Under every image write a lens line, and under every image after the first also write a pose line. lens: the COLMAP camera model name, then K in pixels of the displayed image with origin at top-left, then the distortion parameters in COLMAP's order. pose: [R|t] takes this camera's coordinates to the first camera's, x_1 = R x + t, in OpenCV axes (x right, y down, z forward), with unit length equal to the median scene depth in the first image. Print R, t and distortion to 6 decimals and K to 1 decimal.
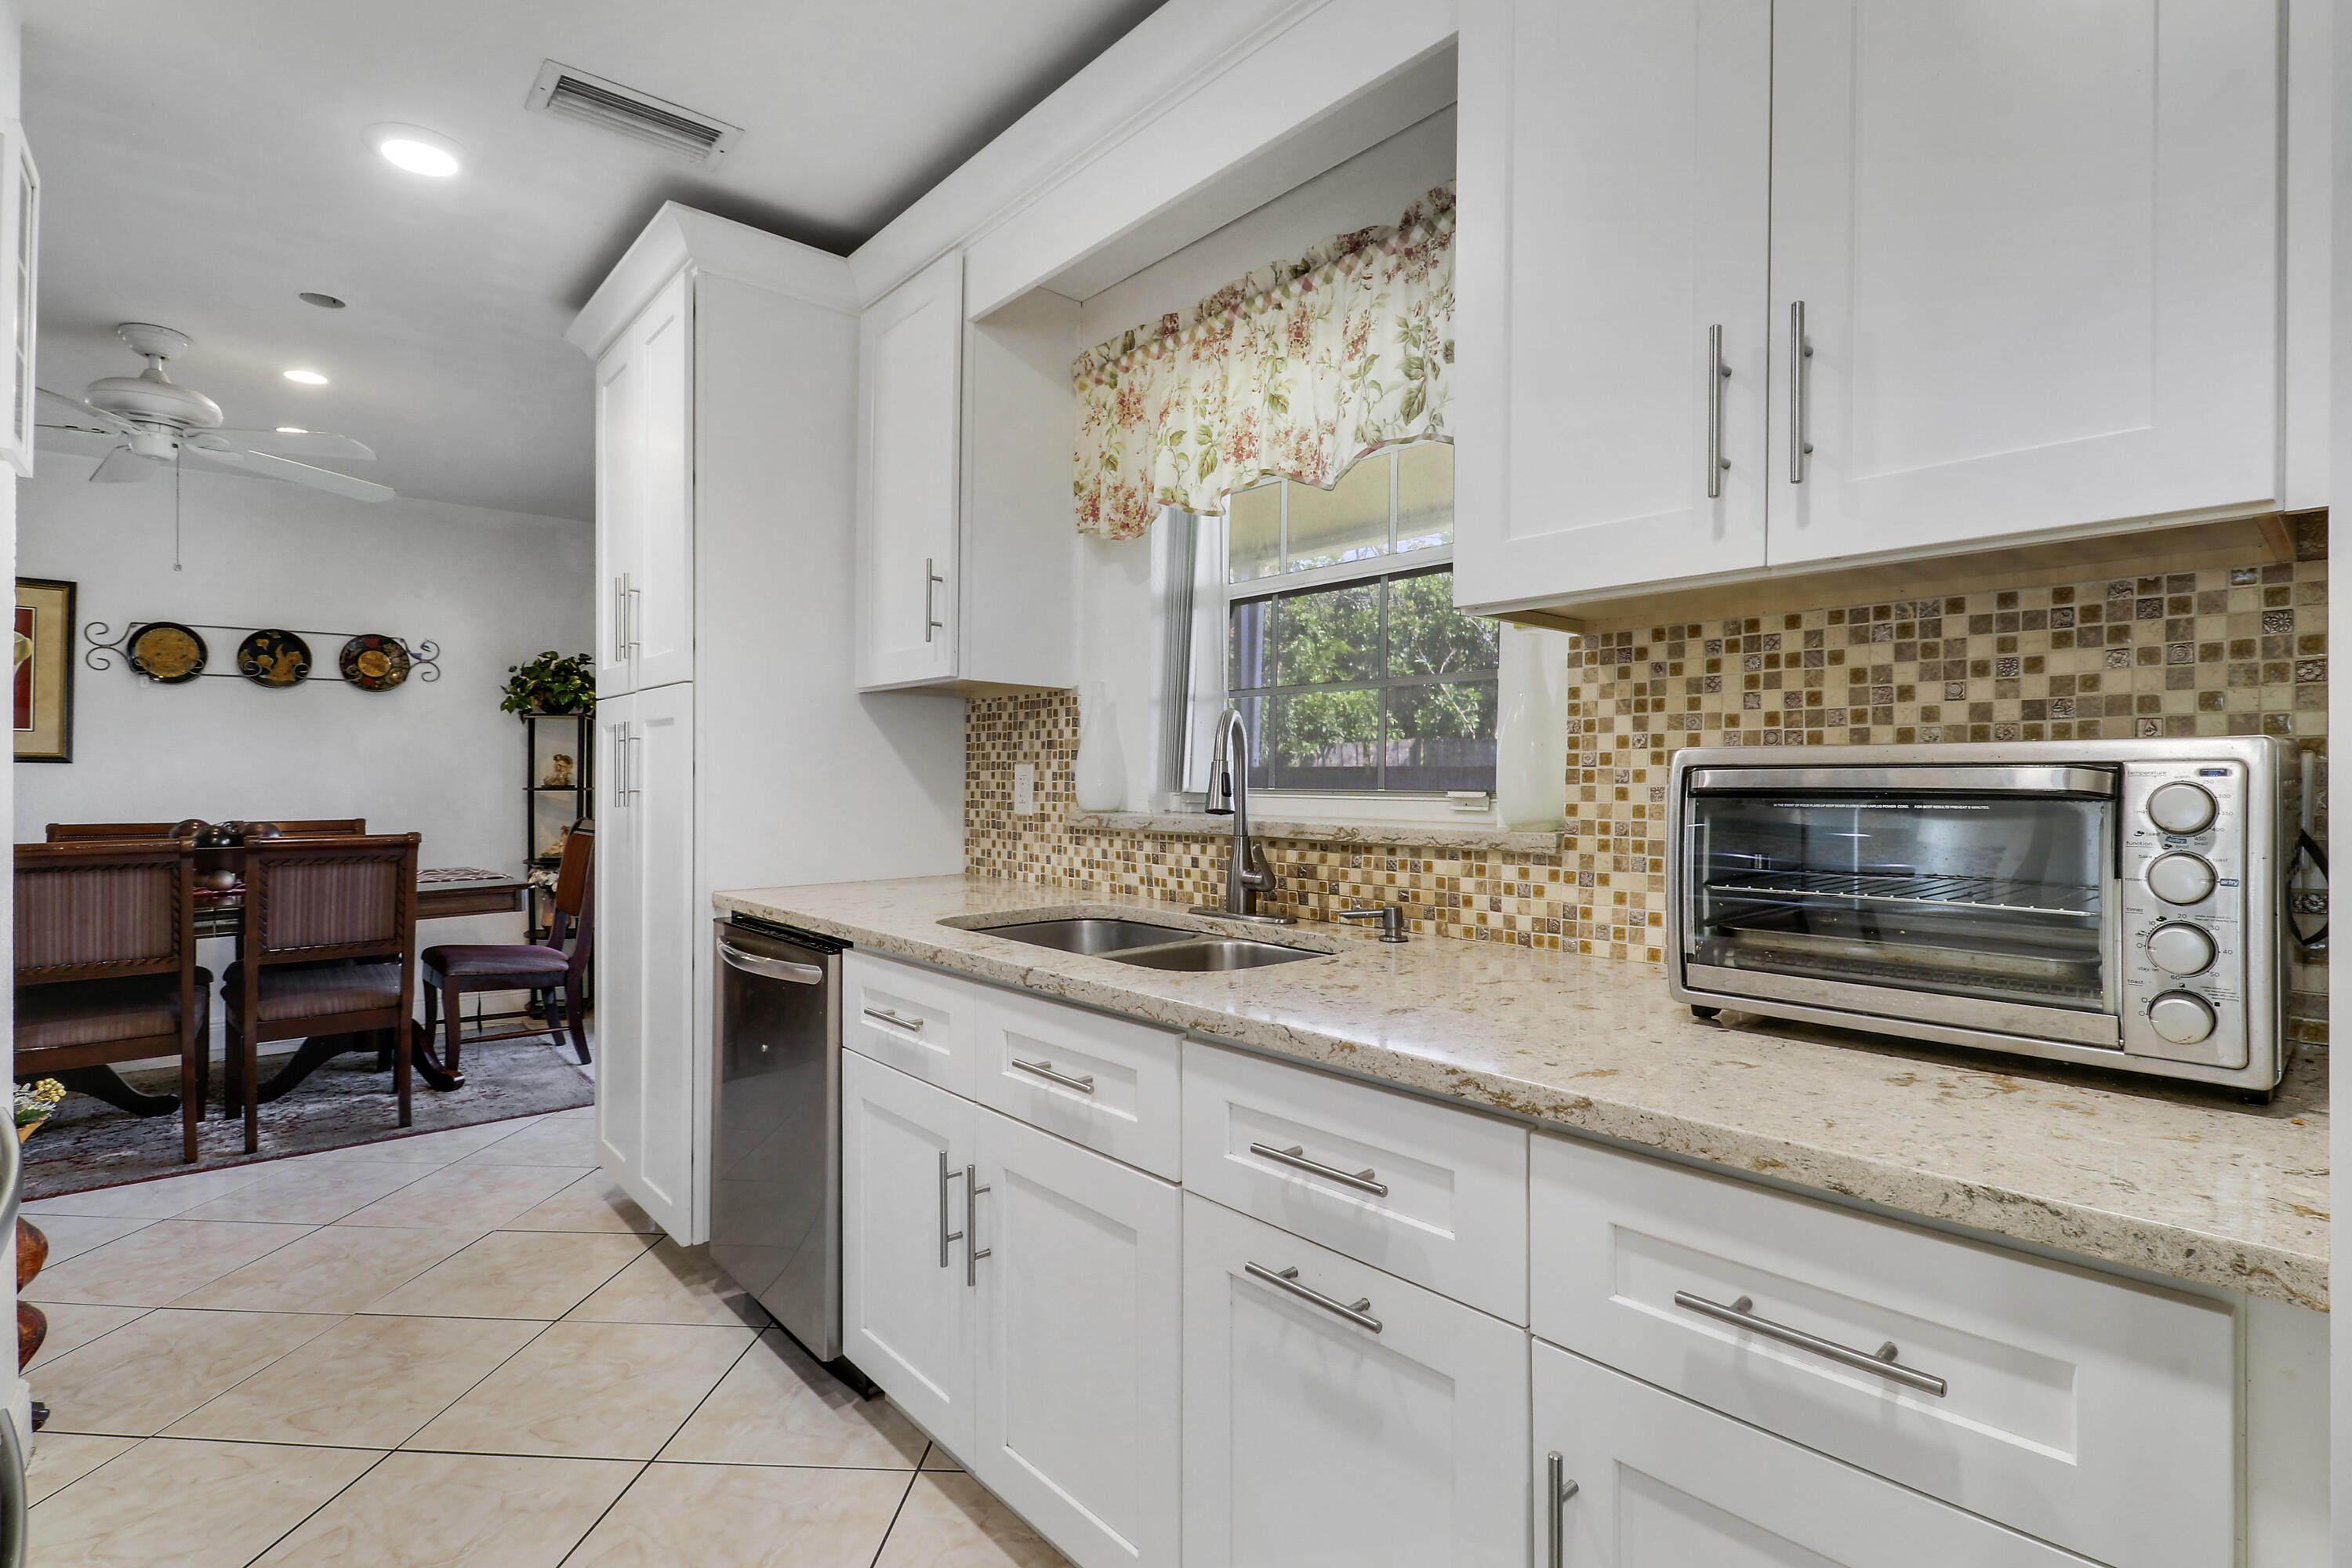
lens RADIAL K [[1099.6, 0, 1165.2], [0, 1099.6, 778.5], [0, 0, 1]] dist [0.001454, -0.013244]
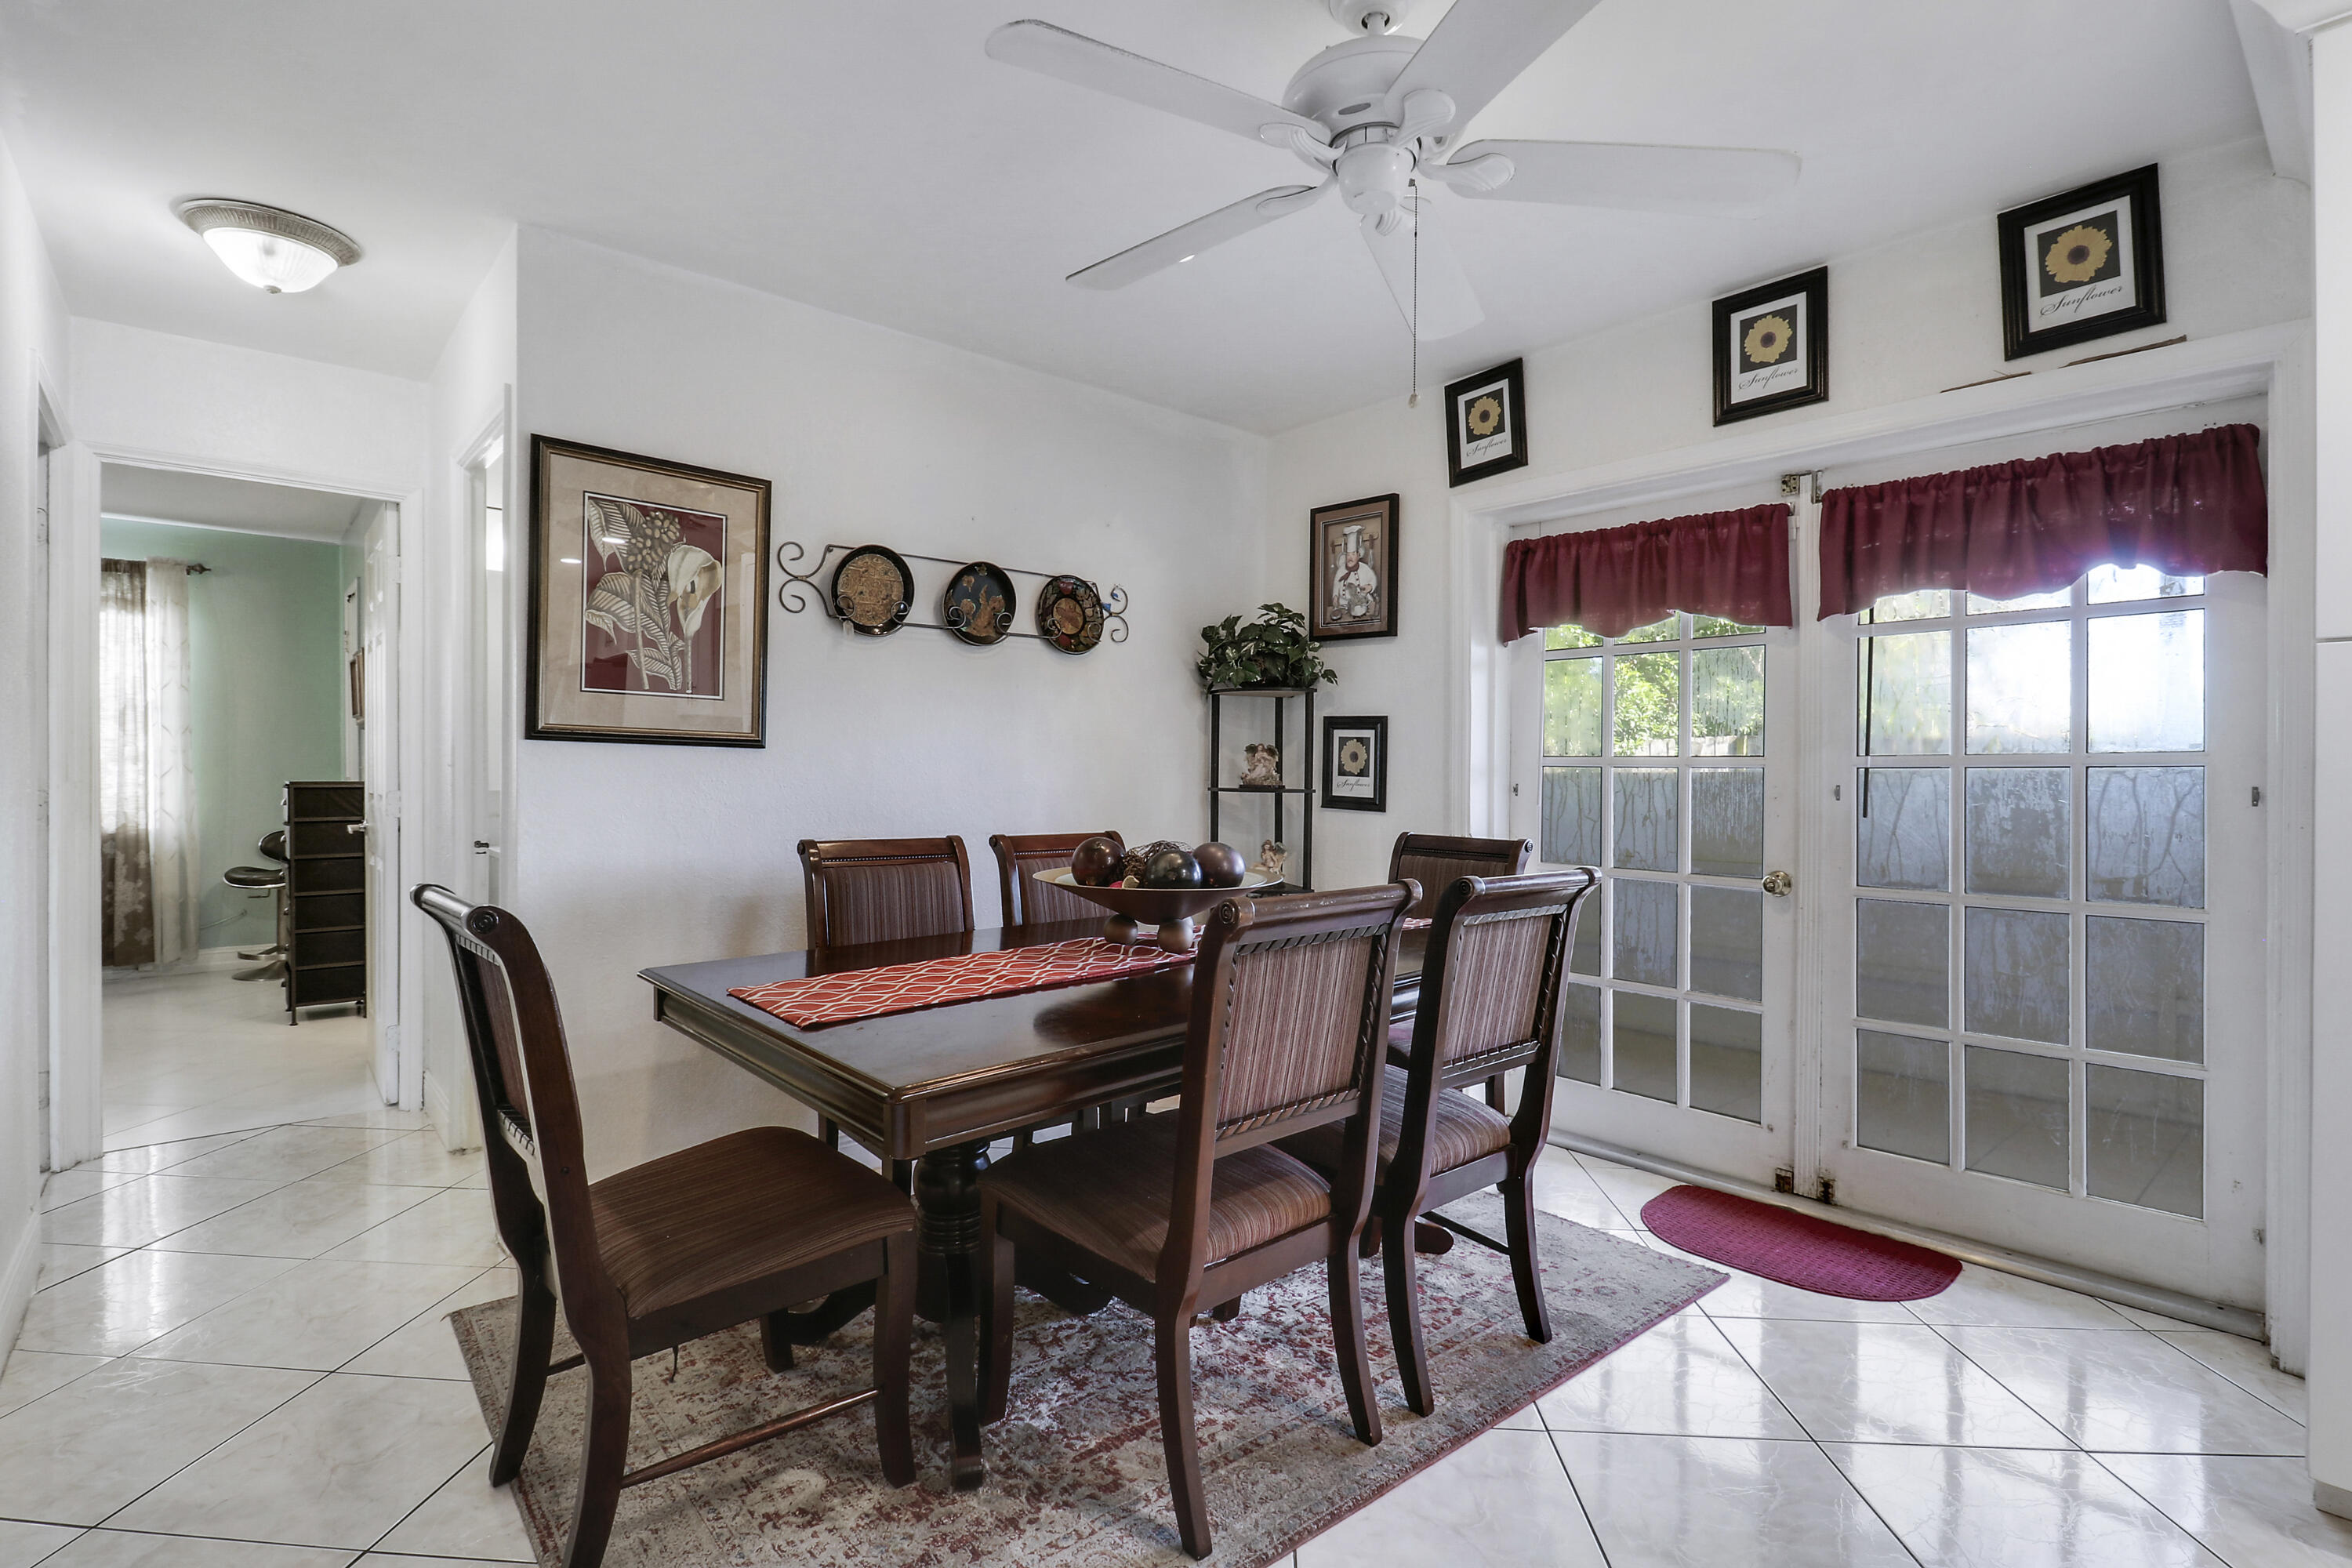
lens RADIAL K [[1099.6, 0, 1186.2], [0, 1099.6, 800.0], [0, 0, 1]] dist [0.001454, -0.013244]
pose [[0.999959, 0.009059, 0.000333, -1.354674], [-0.009064, 0.999723, 0.021727, 0.001299], [-0.000136, -0.021729, 0.999764, 0.564373]]
